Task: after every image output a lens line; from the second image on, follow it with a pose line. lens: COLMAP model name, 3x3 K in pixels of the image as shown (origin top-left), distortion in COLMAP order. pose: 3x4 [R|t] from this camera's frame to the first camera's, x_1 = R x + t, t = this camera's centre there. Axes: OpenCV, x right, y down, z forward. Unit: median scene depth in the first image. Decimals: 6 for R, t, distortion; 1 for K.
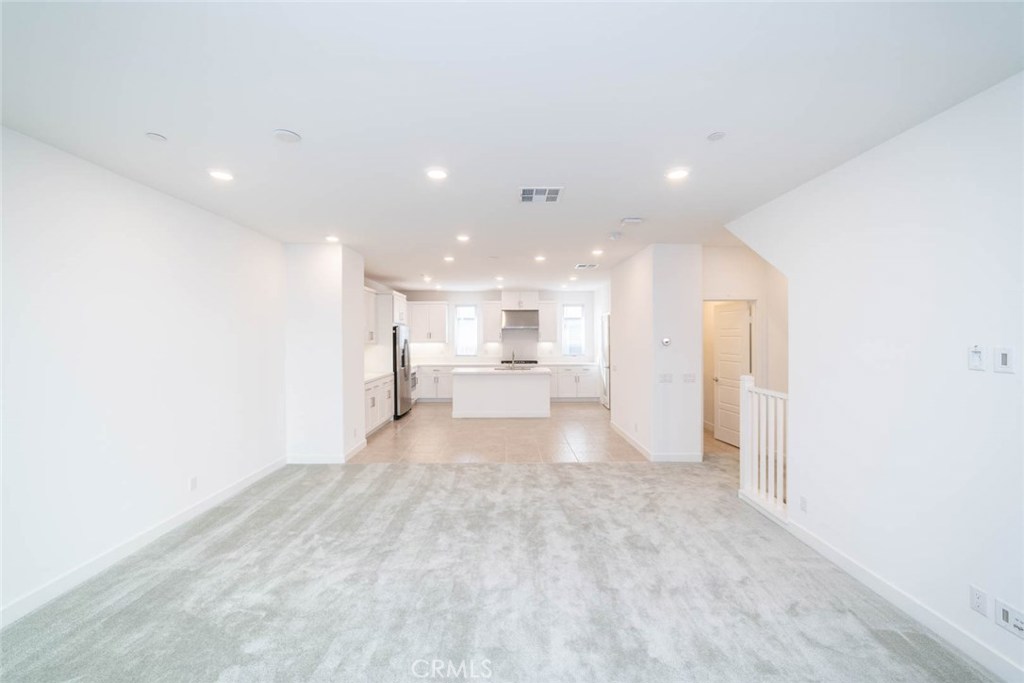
lens RADIAL K [[398.9, 0, 510.4], [0, 398.9, 336.9], [0, 0, 1]] dist [-0.020387, 0.009181]
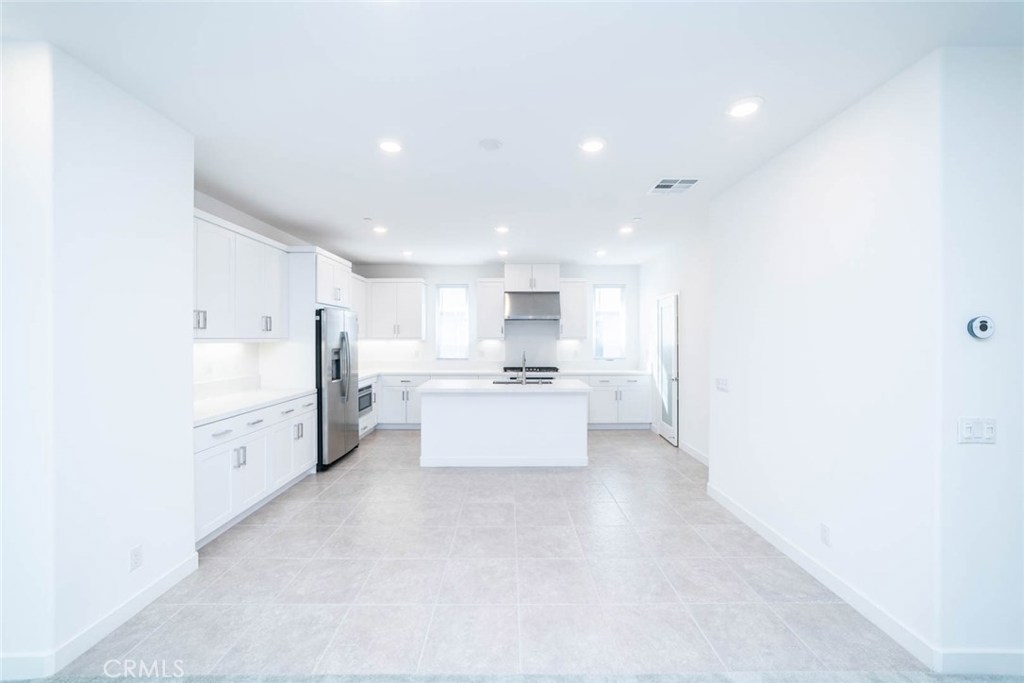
lens RADIAL K [[398.9, 0, 510.4], [0, 398.9, 336.9], [0, 0, 1]] dist [-0.020387, 0.009181]
pose [[0.999989, 0.003523, -0.002977, -0.012423], [-0.003533, 0.999987, -0.003639, 0.014519], [0.002964, 0.003649, 0.999989, 0.415682]]
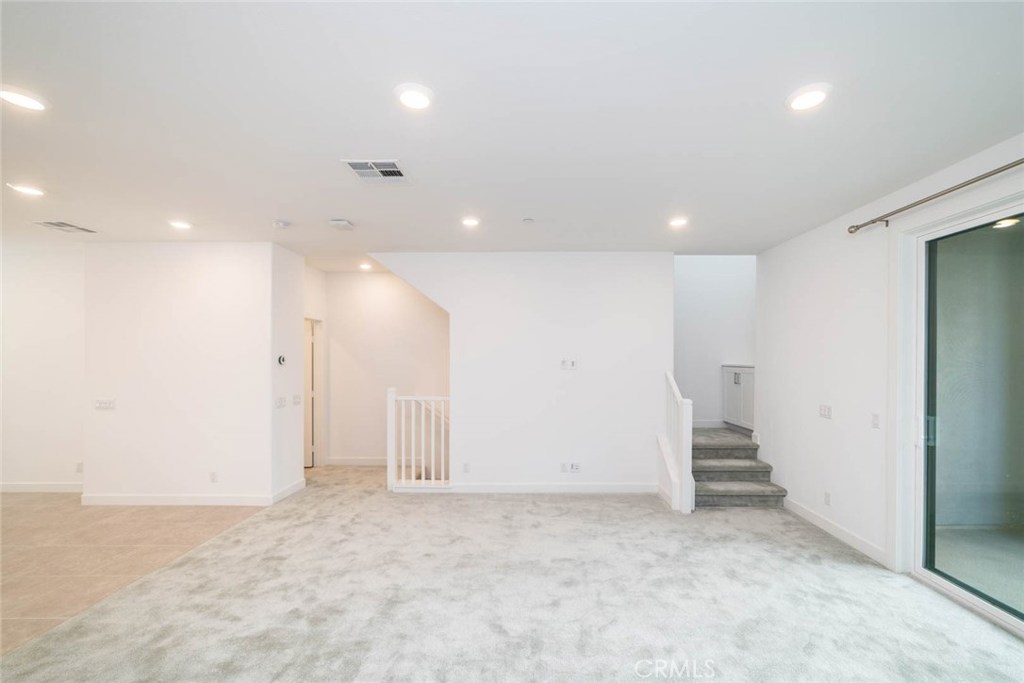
lens RADIAL K [[405.3, 0, 531.1], [0, 405.3, 357.8], [0, 0, 1]] dist [-0.023086, 0.009855]
pose [[0.014880, 0.006141, 0.999870, -0.301536], [0.000798, 0.999981, -0.006154, 0.008341], [-0.999889, 0.000889, 0.014874, 0.285492]]
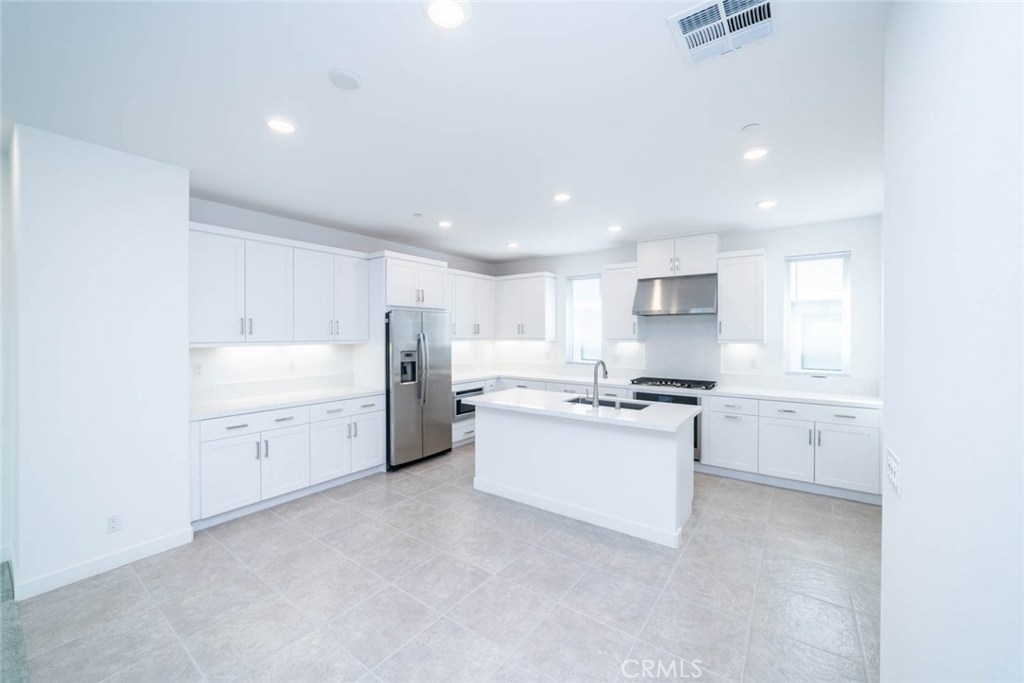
lens RADIAL K [[398.9, 0, 510.4], [0, 398.9, 336.9], [0, 0, 1]] dist [-0.020387, 0.009181]
pose [[0.801255, 0.008919, -0.598256, 0.195650], [-0.004161, 0.999948, 0.009335, 0.004166], [0.598308, -0.004991, 0.801250, 0.620875]]
